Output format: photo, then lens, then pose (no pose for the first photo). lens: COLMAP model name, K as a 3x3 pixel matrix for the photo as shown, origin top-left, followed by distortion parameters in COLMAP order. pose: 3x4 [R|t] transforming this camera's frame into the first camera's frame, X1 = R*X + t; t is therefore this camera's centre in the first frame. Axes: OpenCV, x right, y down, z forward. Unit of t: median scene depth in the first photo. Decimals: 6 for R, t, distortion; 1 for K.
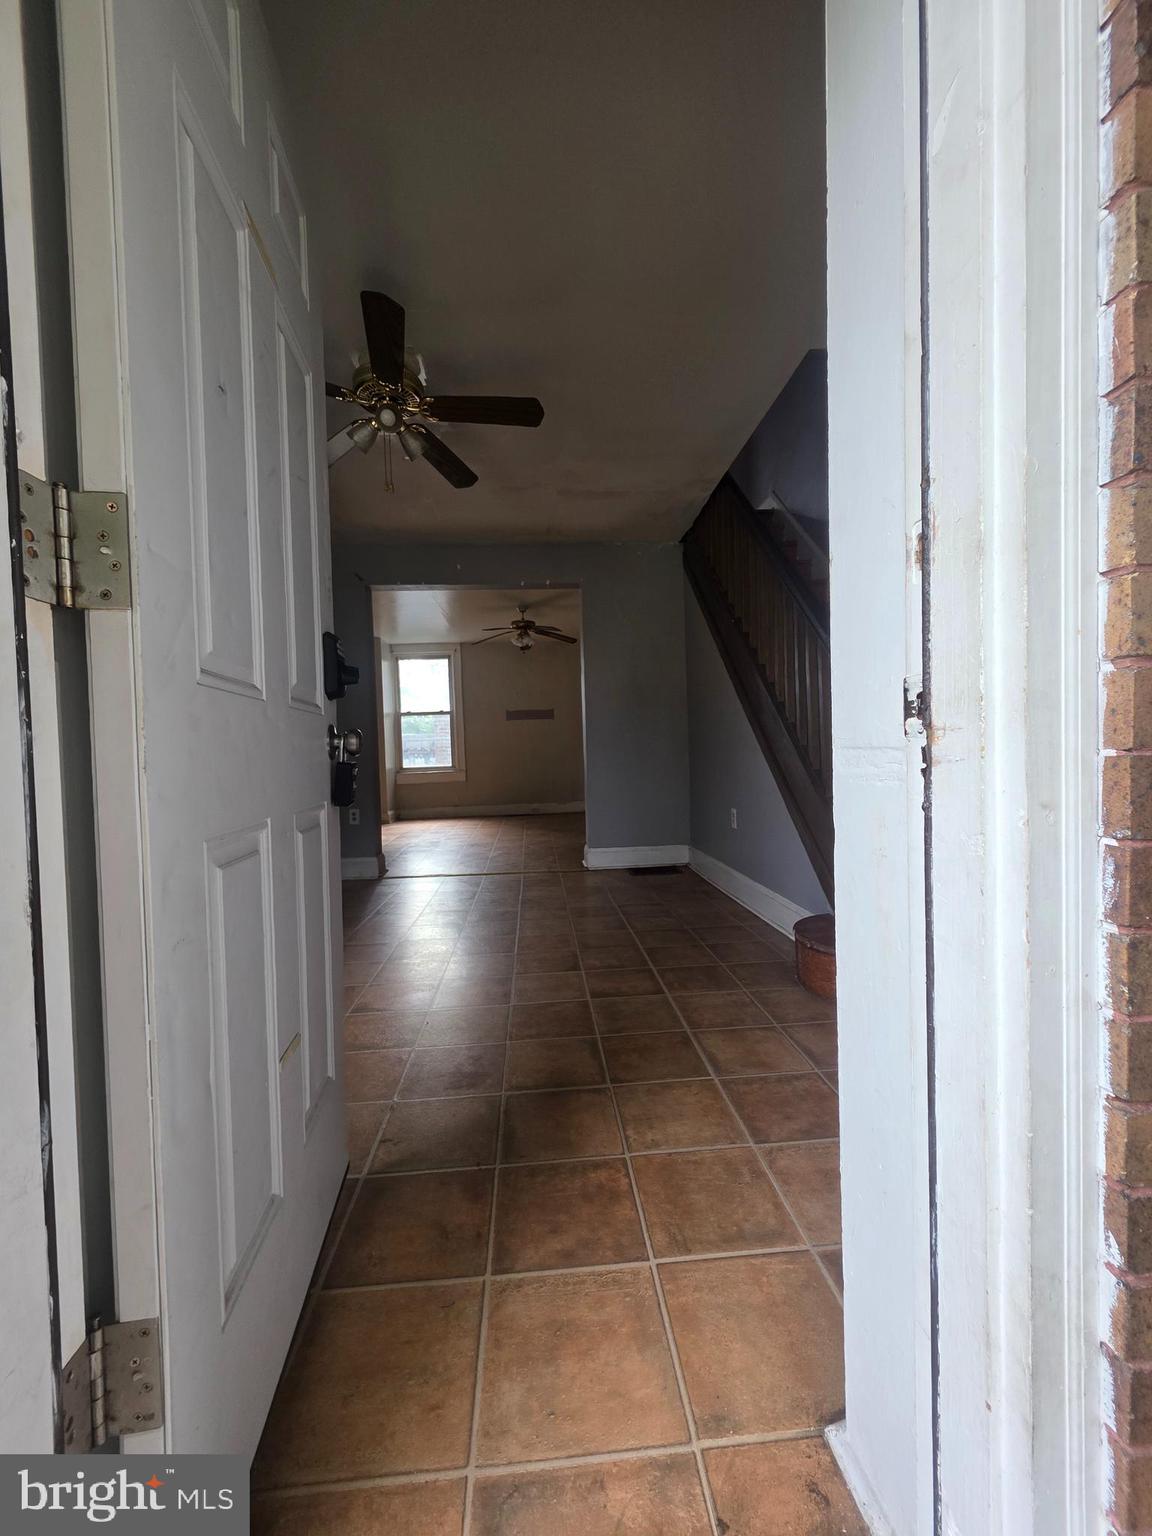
lens RADIAL K [[617.8, 0, 574.6], [0, 617.8, 774.5], [0, 0, 1]] dist [0.005566, -0.001566]
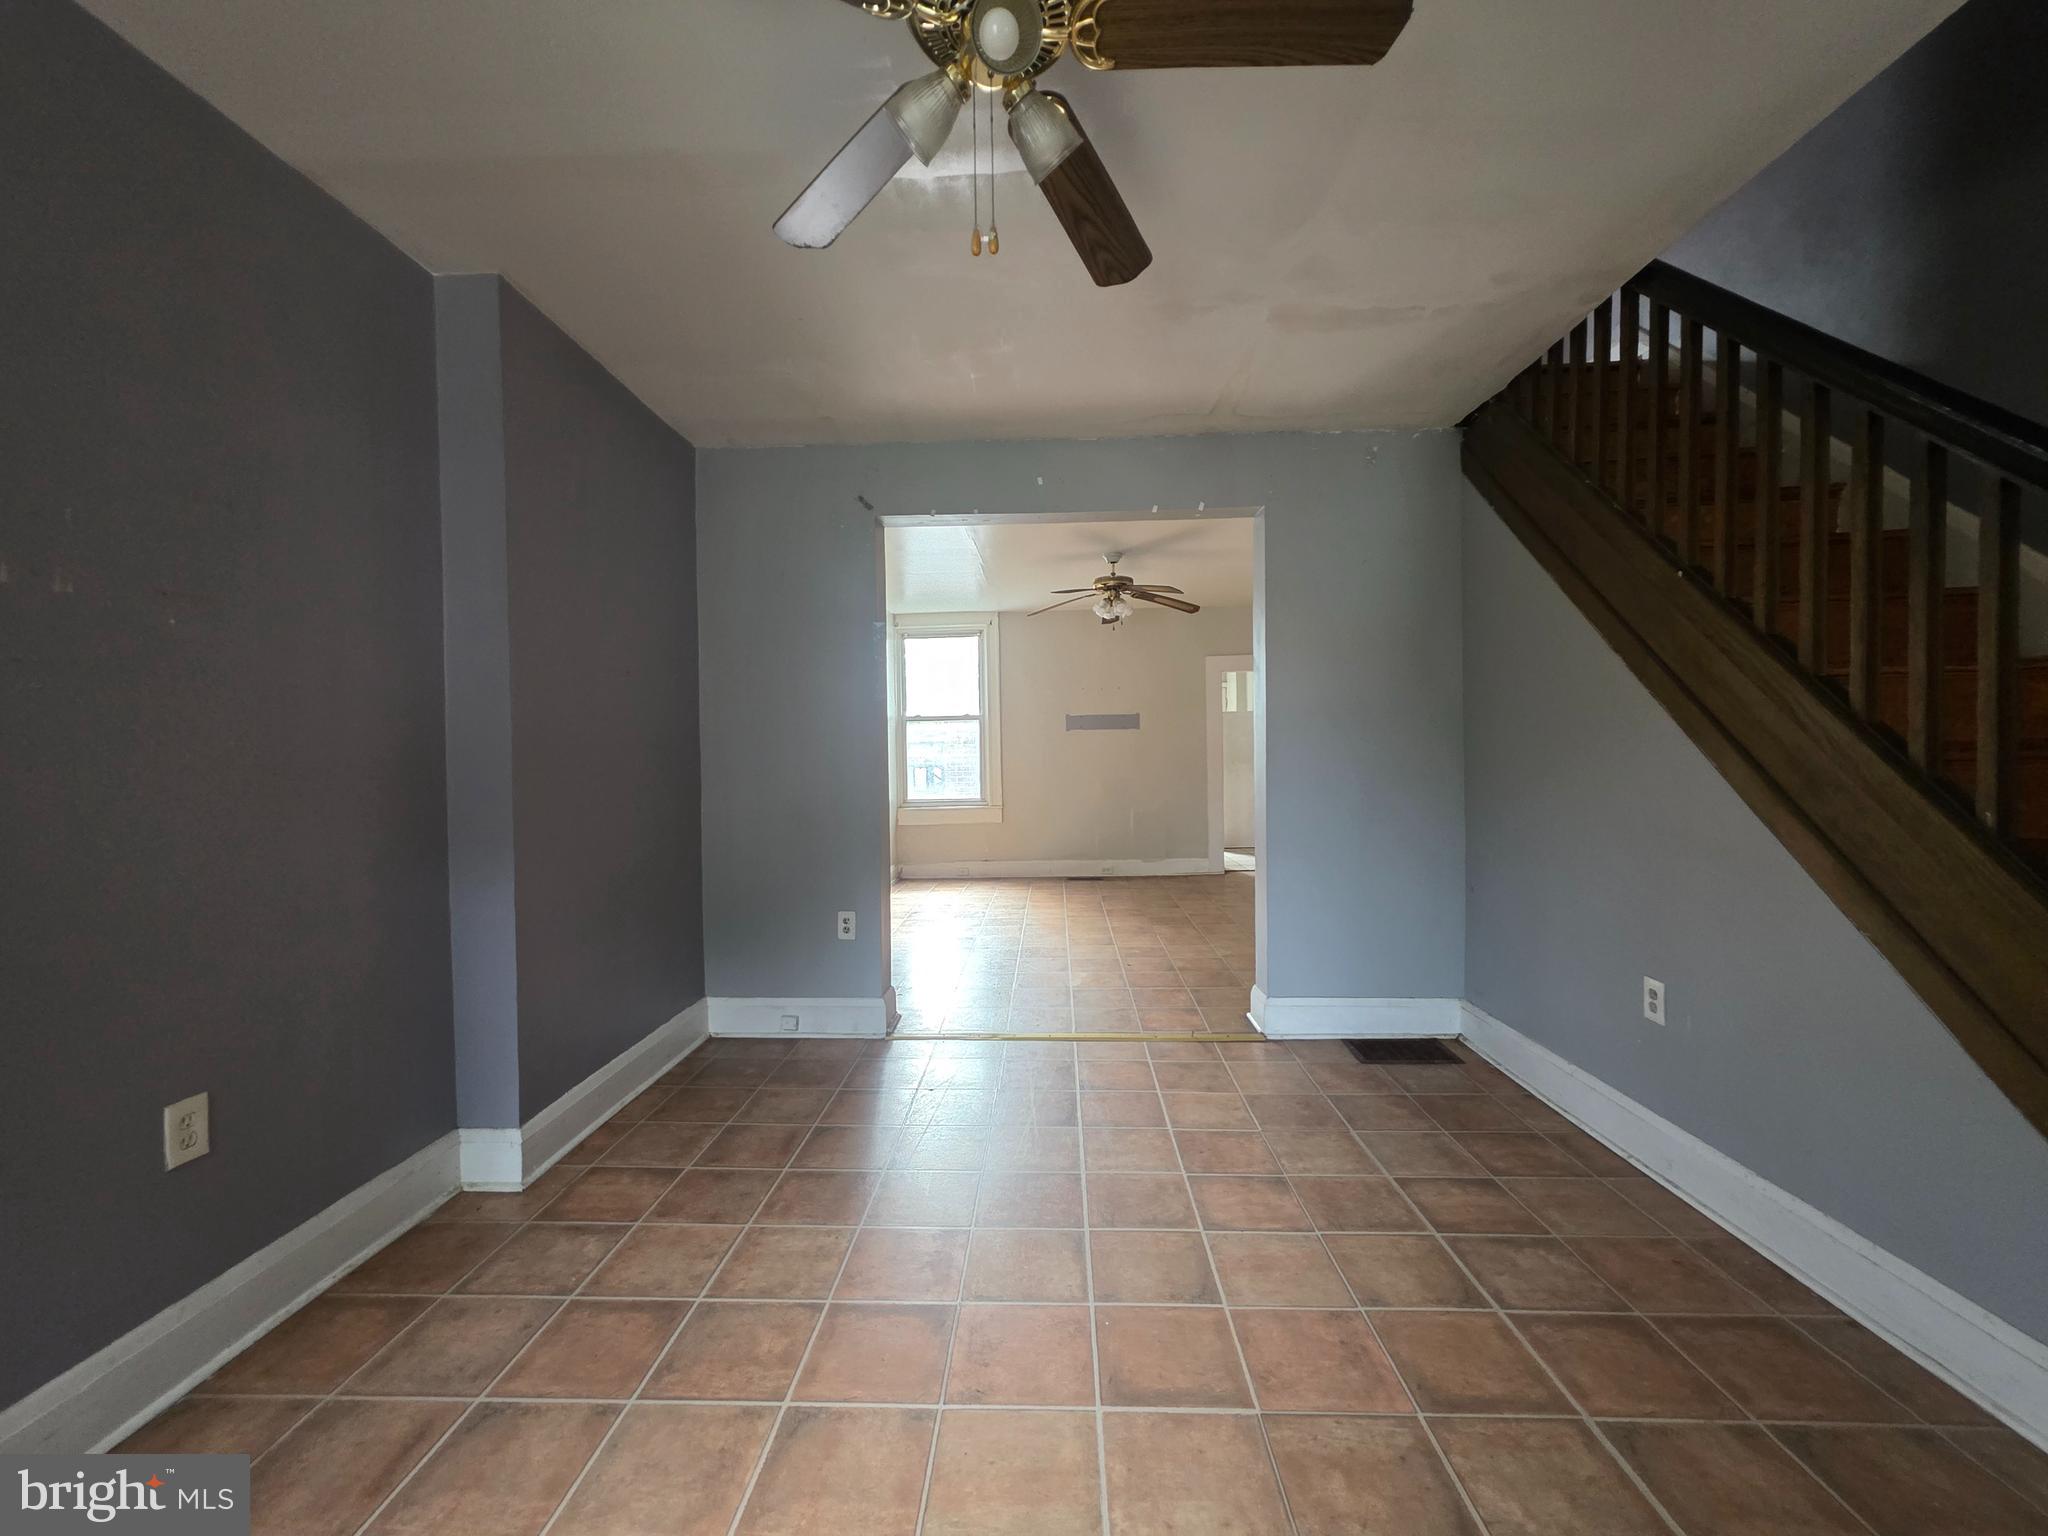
lens RADIAL K [[823.8, 0, 1026.0], [0, 823.8, 773.9], [0, 0, 1]] dist [0.005566, -0.001566]
pose [[0.994345, 0.018470, -0.104577, -0.076917], [-0.019324, 0.999788, -0.007153, -0.044595], [0.104423, 0.009134, 0.994491, 0.175147]]
